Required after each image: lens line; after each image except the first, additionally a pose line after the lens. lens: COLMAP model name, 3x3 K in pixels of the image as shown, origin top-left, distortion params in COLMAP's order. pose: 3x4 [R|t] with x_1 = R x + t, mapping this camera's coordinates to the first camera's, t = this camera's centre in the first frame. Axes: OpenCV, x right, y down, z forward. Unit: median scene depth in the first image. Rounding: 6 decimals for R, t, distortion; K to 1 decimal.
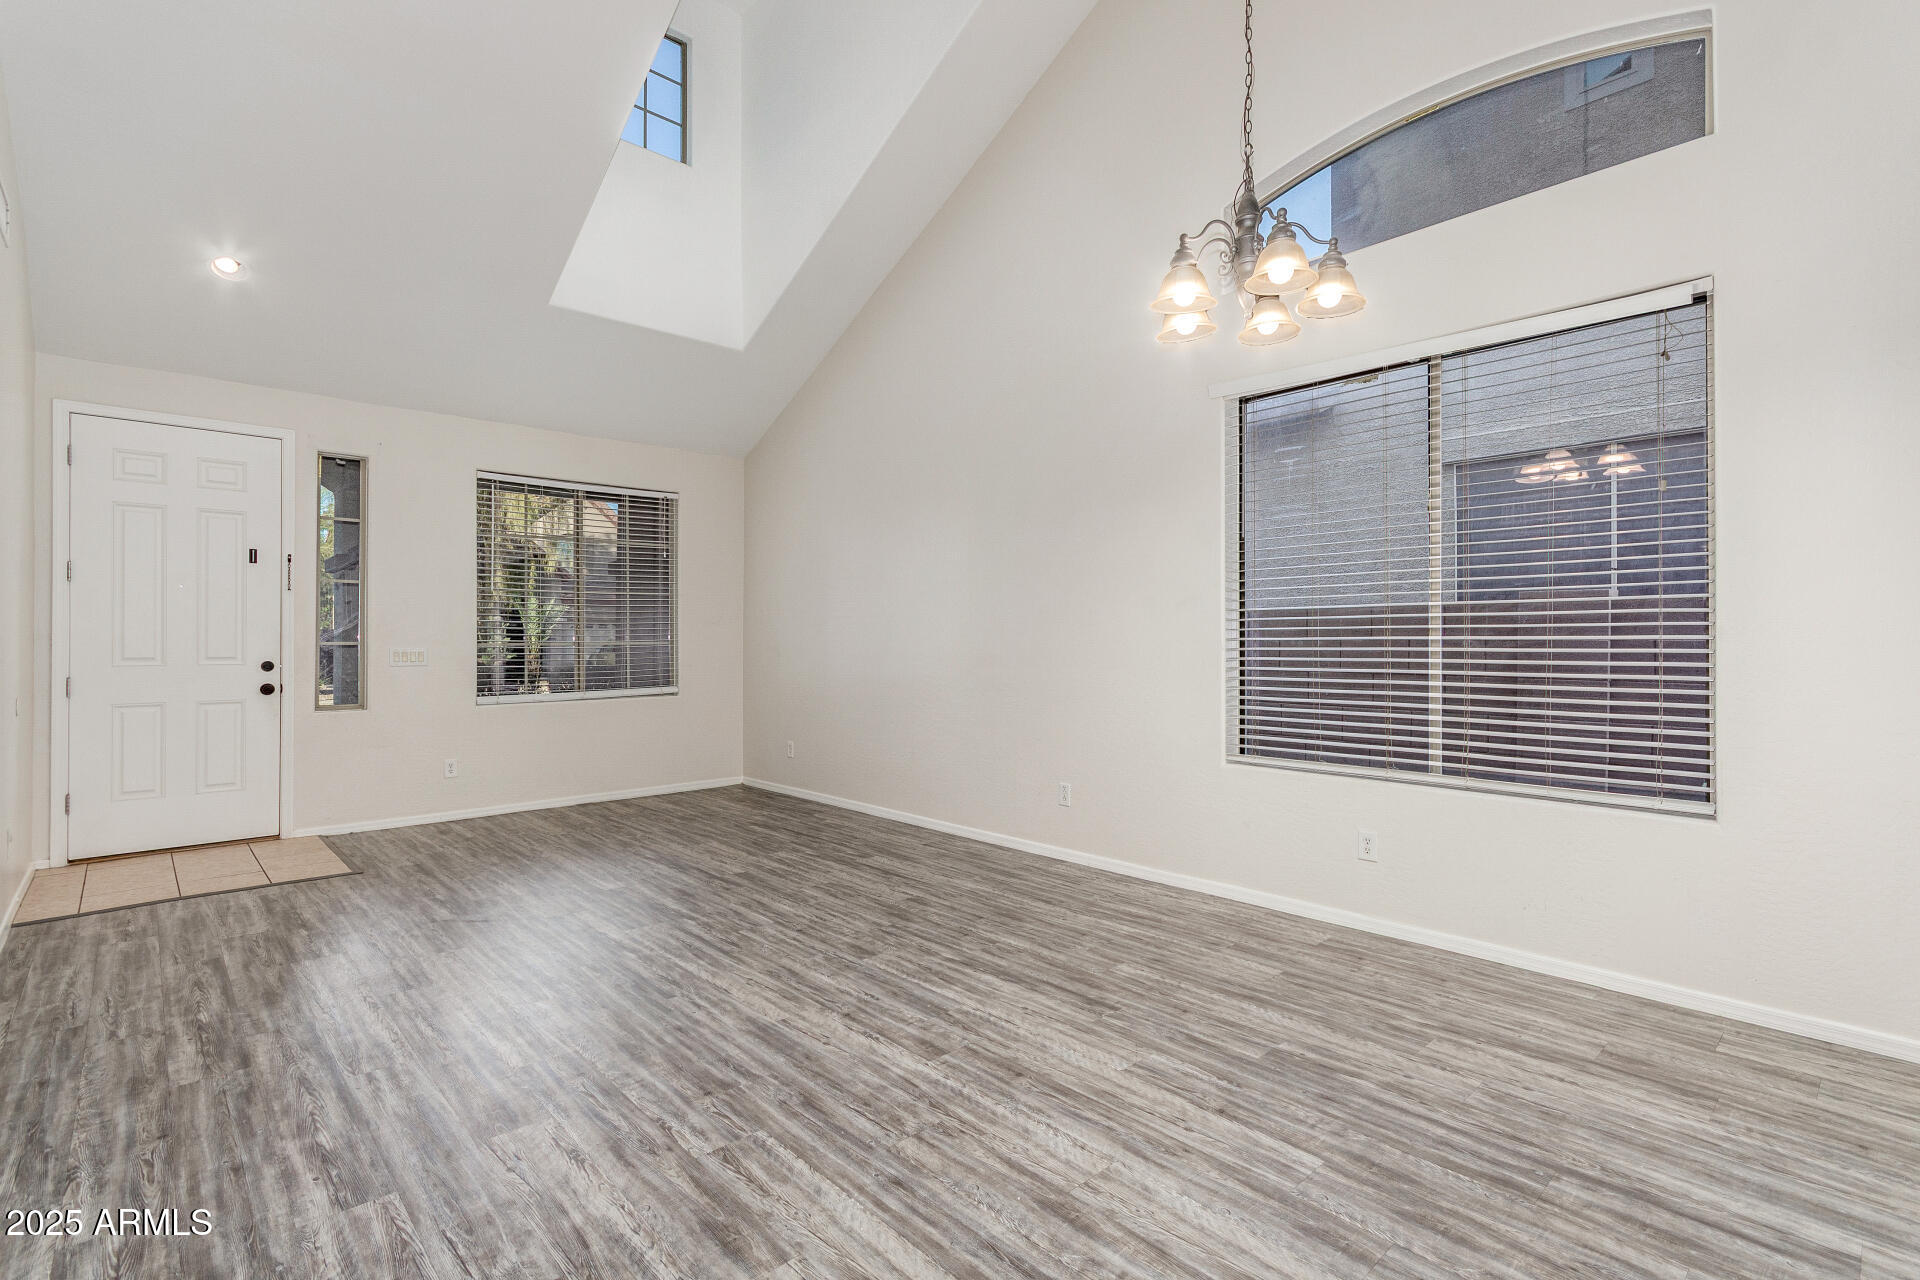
lens RADIAL K [[892.0, 0, 961.0], [0, 892.0, 638.4], [0, 0, 1]] dist [0.006192, 0.000117]
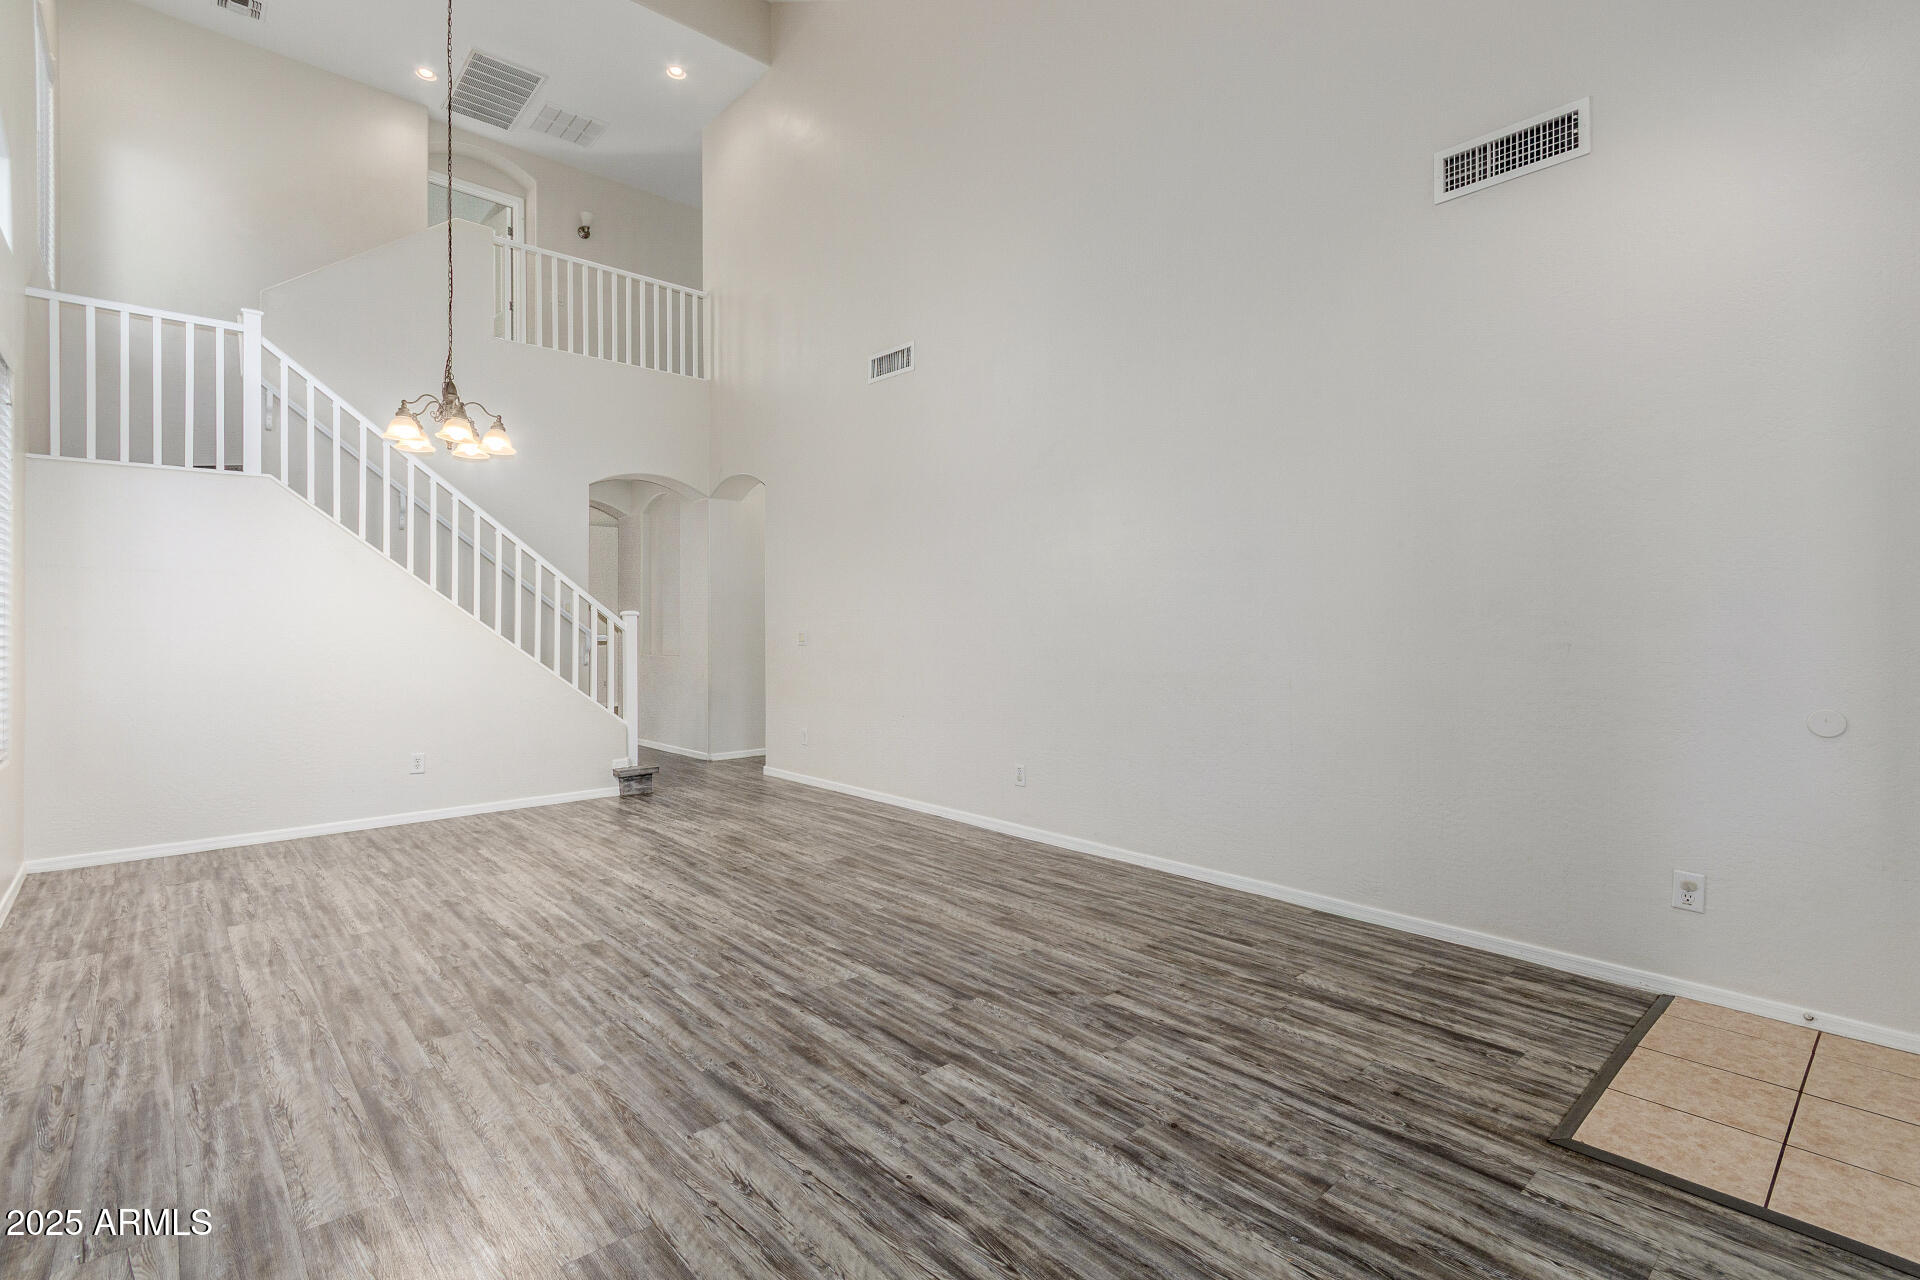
lens RADIAL K [[892.0, 0, 959.3], [0, 892.0, 634.4], [0, 0, 1]] dist [0.006192, 0.000117]
pose [[-0.999954, 0.002529, 0.009240, -0.516241], [0.002544, 0.999996, 0.001576, 0.012926], [-0.009235, 0.001600, -0.999956, 1.968301]]
